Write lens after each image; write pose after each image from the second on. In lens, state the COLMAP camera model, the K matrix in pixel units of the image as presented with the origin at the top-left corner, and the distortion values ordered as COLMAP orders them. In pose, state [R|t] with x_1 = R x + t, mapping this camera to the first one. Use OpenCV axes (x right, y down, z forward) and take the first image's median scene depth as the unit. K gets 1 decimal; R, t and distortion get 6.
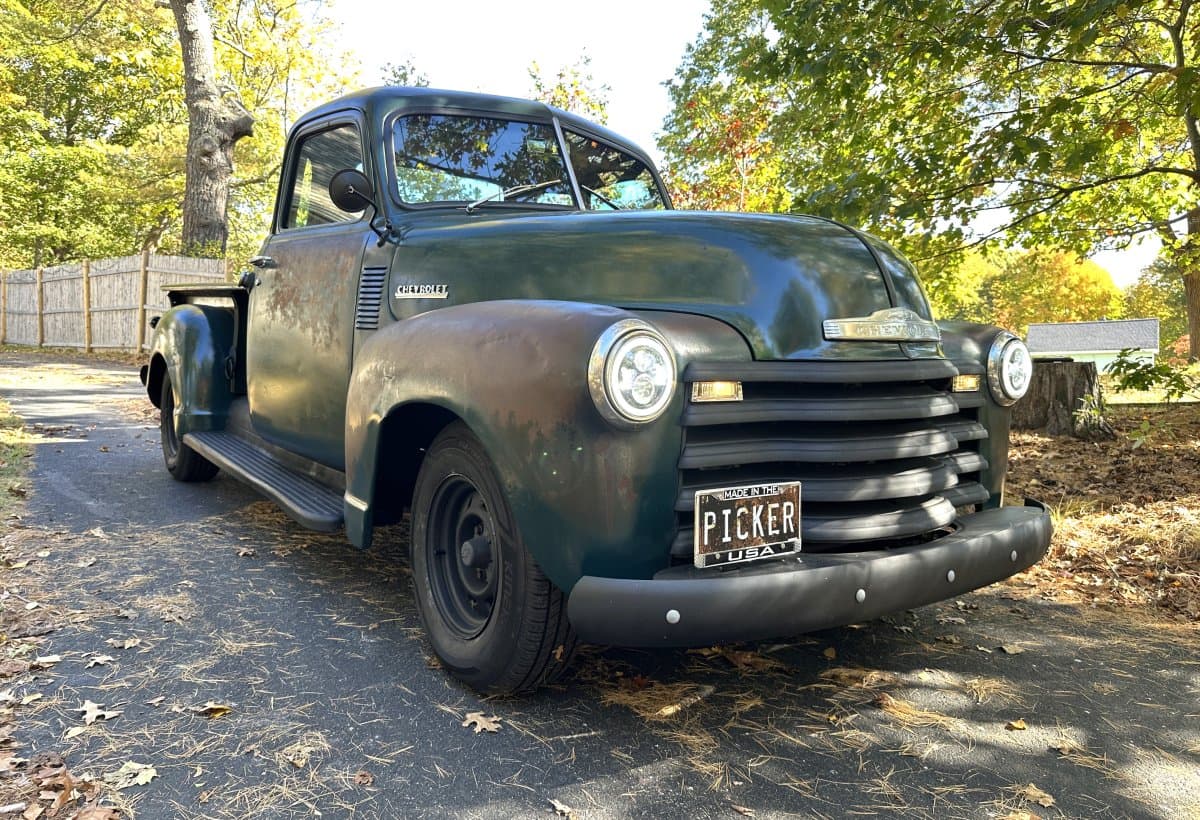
lens RADIAL K [[888.3, 0, 604.8], [0, 888.3, 403.1], [0, 0, 1]] dist [0.001053, -0.010809]
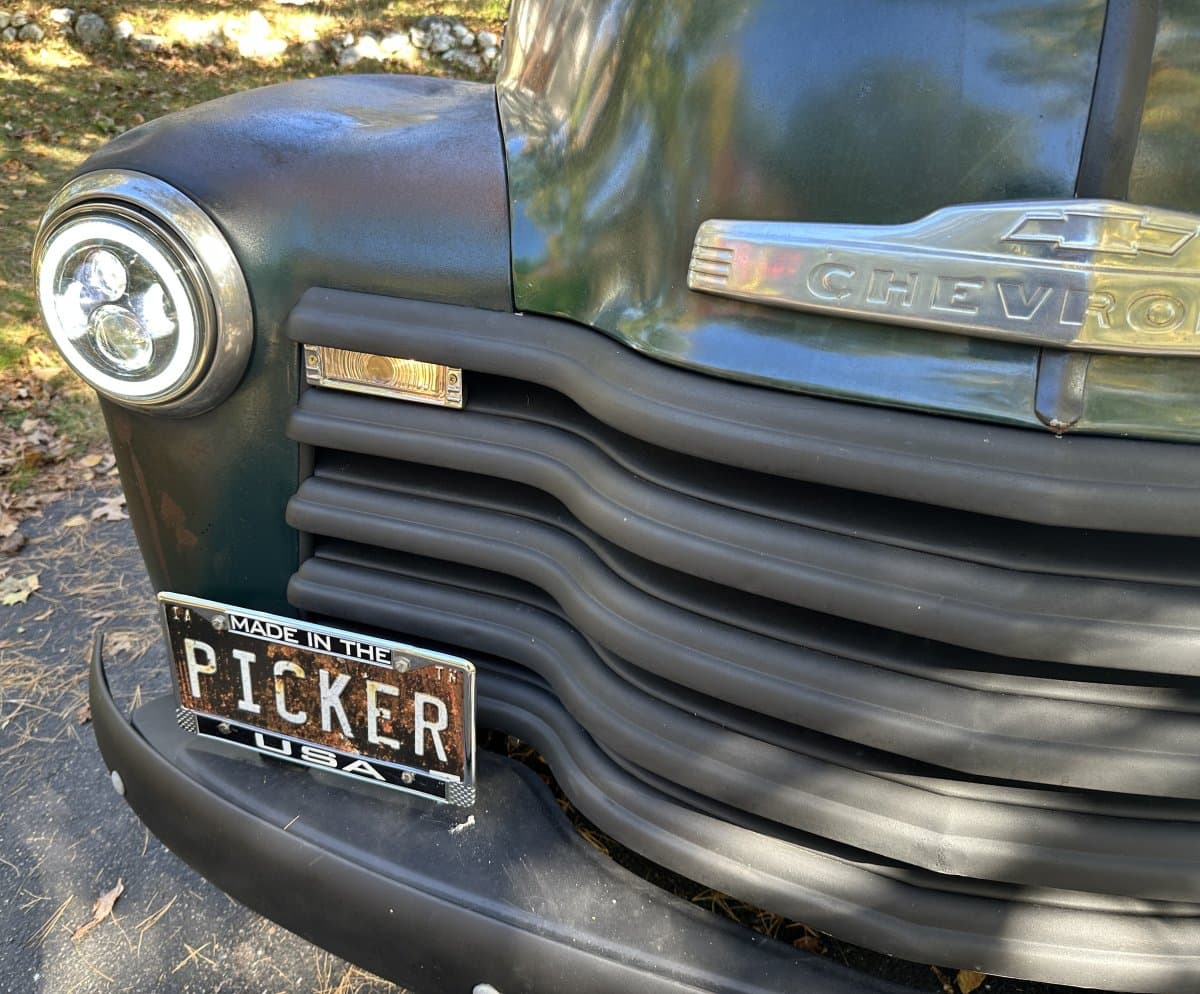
lens RADIAL K [[943.7, 0, 532.1], [0, 943.7, 498.1], [0, 0, 1]] dist [-0.004094, -0.005846]
pose [[0.590351, 0.367516, -0.718622, 0.454985], [-0.060940, 0.908078, 0.414344, -0.130856], [0.804843, -0.200816, 0.558481, 0.743782]]
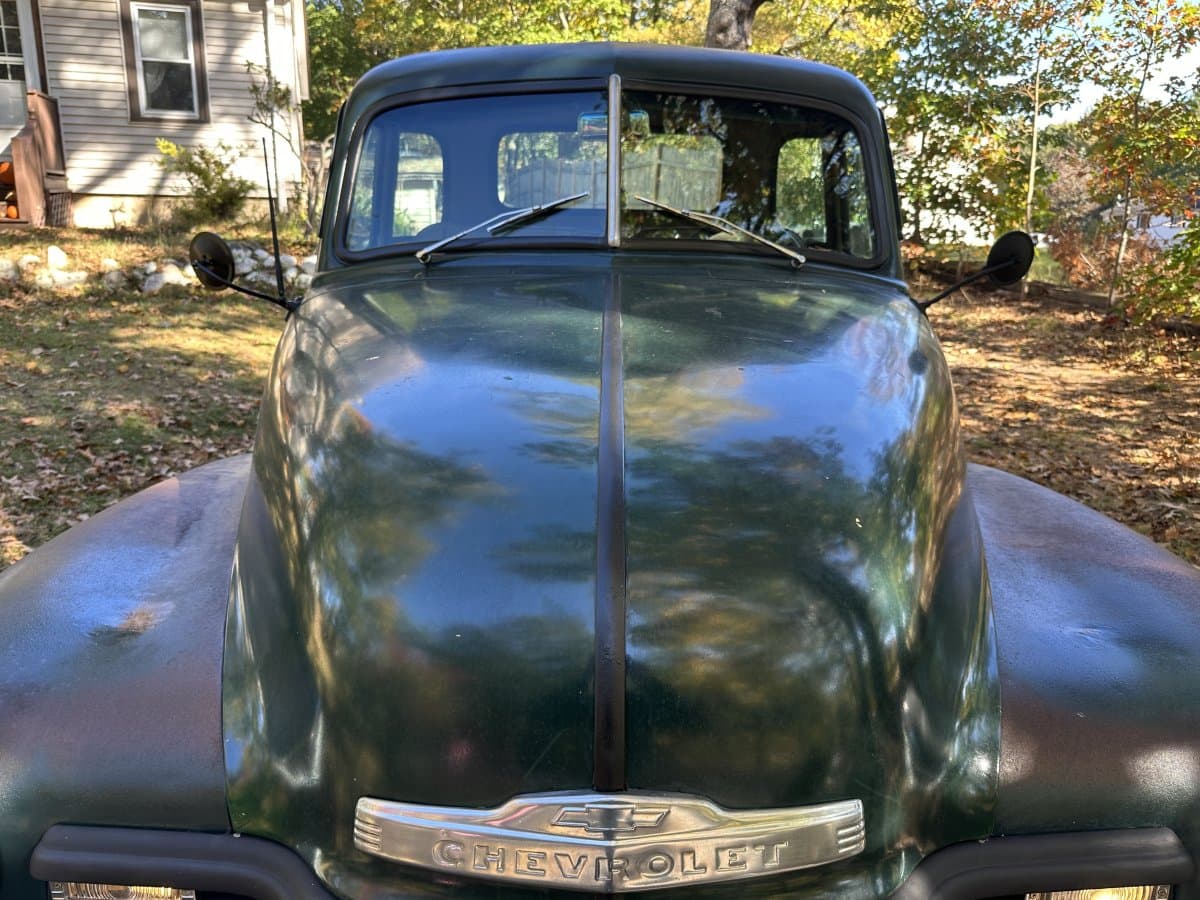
lens RADIAL K [[890.1, 0, 598.4], [0, 890.1, 442.8], [0, 0, 1]] dist [-0.002447, -0.006799]
pose [[0.785250, 0.153201, -0.599927, 0.522291], [-0.023695, 0.975632, 0.218129, -0.321330], [0.618726, -0.157070, 0.769745, 0.768363]]
